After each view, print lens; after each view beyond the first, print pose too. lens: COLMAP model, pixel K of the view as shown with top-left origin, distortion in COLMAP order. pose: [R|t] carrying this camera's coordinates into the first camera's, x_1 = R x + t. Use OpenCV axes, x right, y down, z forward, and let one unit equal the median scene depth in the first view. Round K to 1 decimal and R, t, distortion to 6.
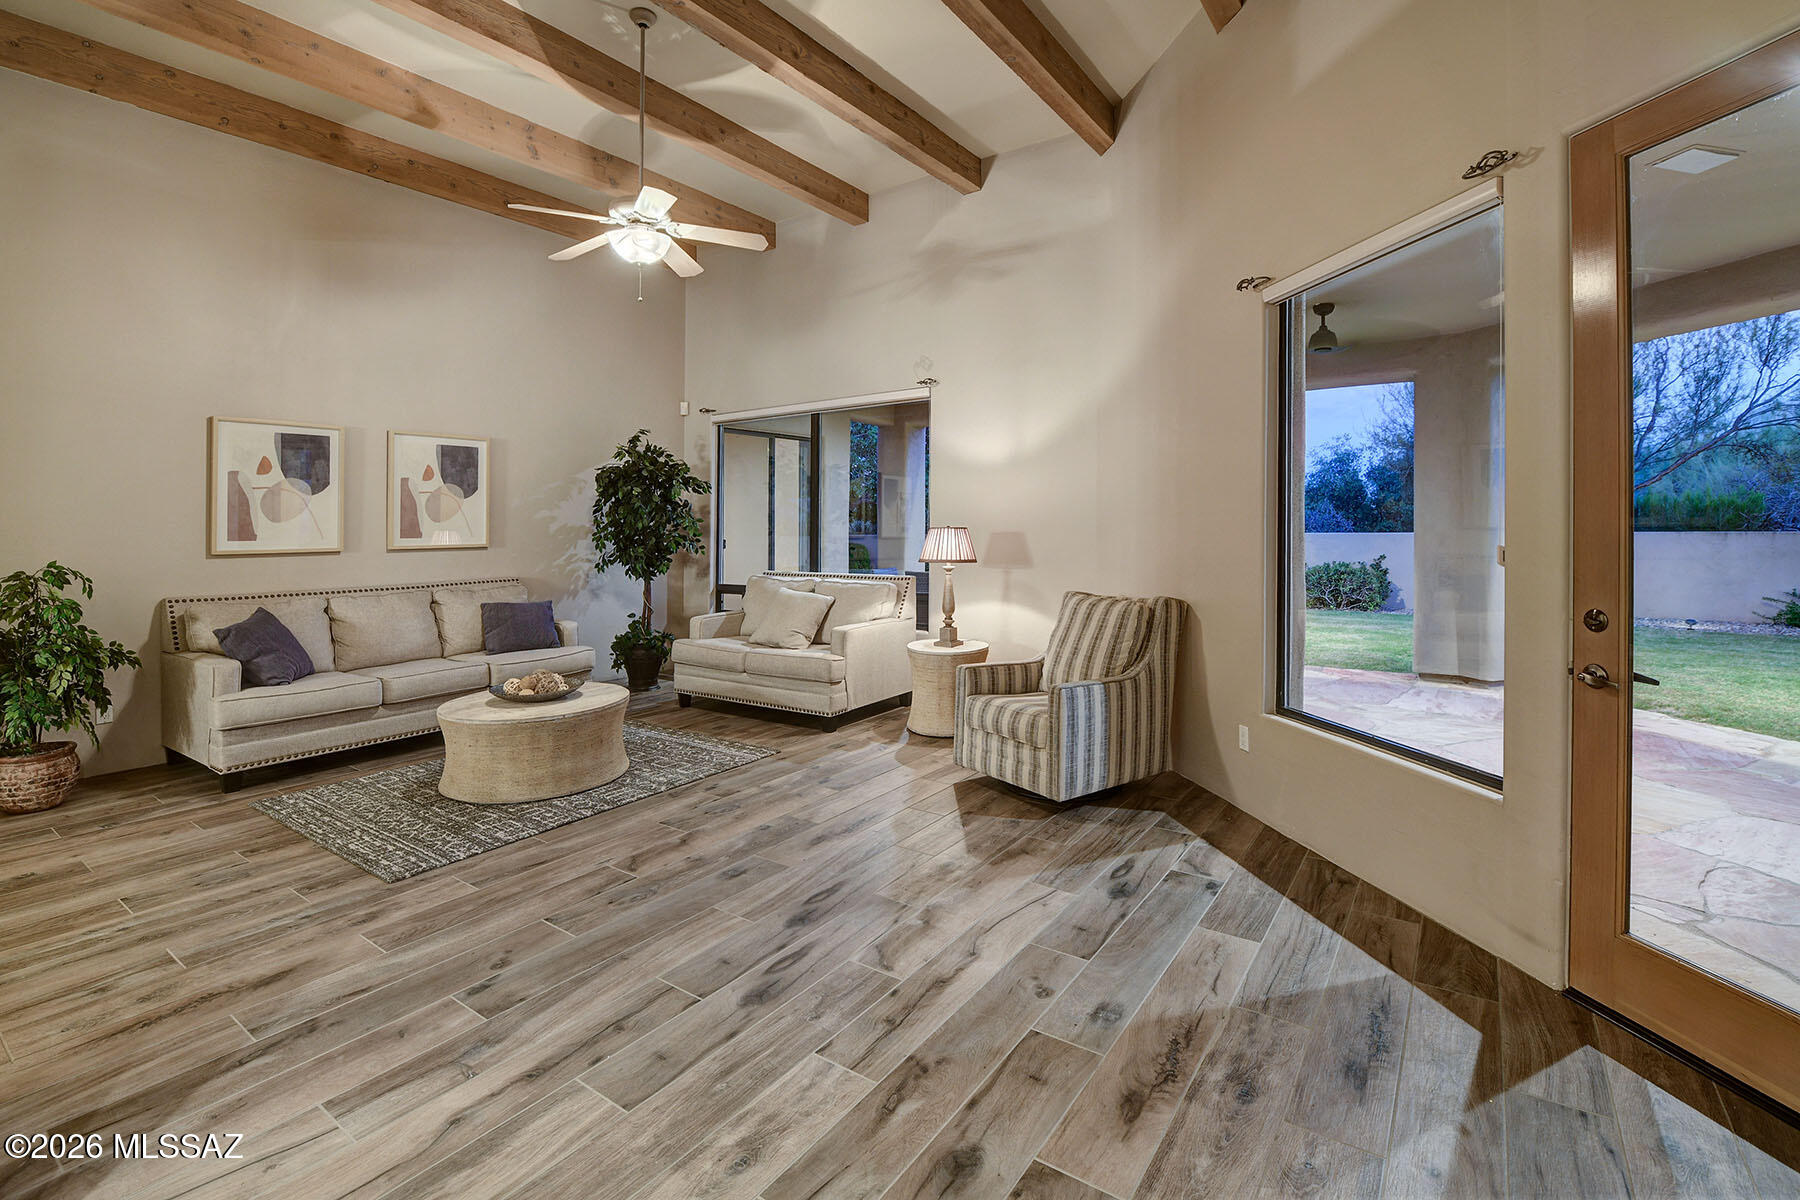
lens RADIAL K [[799.3, 0, 867.5], [0, 799.3, 529.0], [0, 0, 1]] dist [-0.008919, -0.002638]
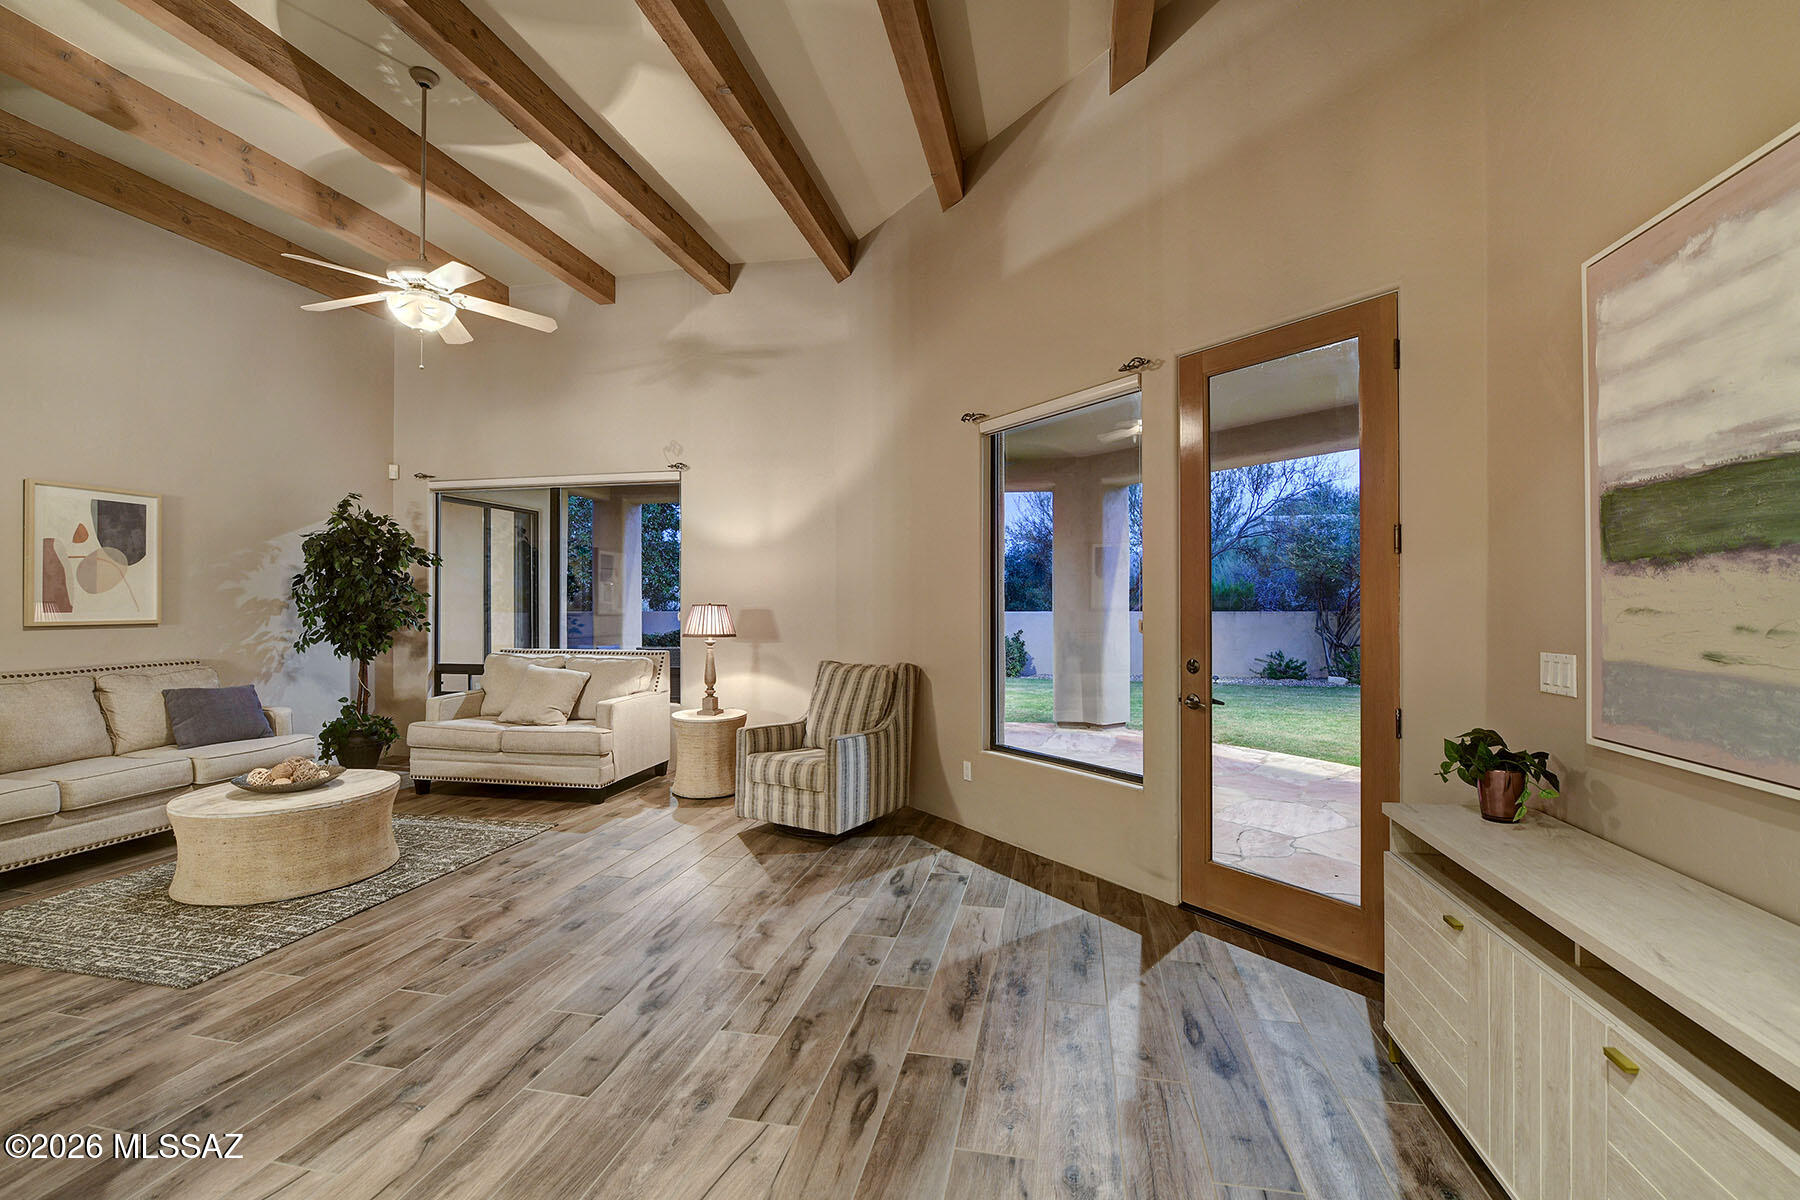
lens RADIAL K [[799.3, 0, 894.0], [0, 799.3, 593.5], [0, 0, 1]] dist [-0.008919, -0.002638]
pose [[0.909763, 0.013390, 0.414912, -0.159002], [-0.006615, 0.999820, -0.017759, 0.000626], [-0.415075, 0.013412, 0.909688, -0.113332]]
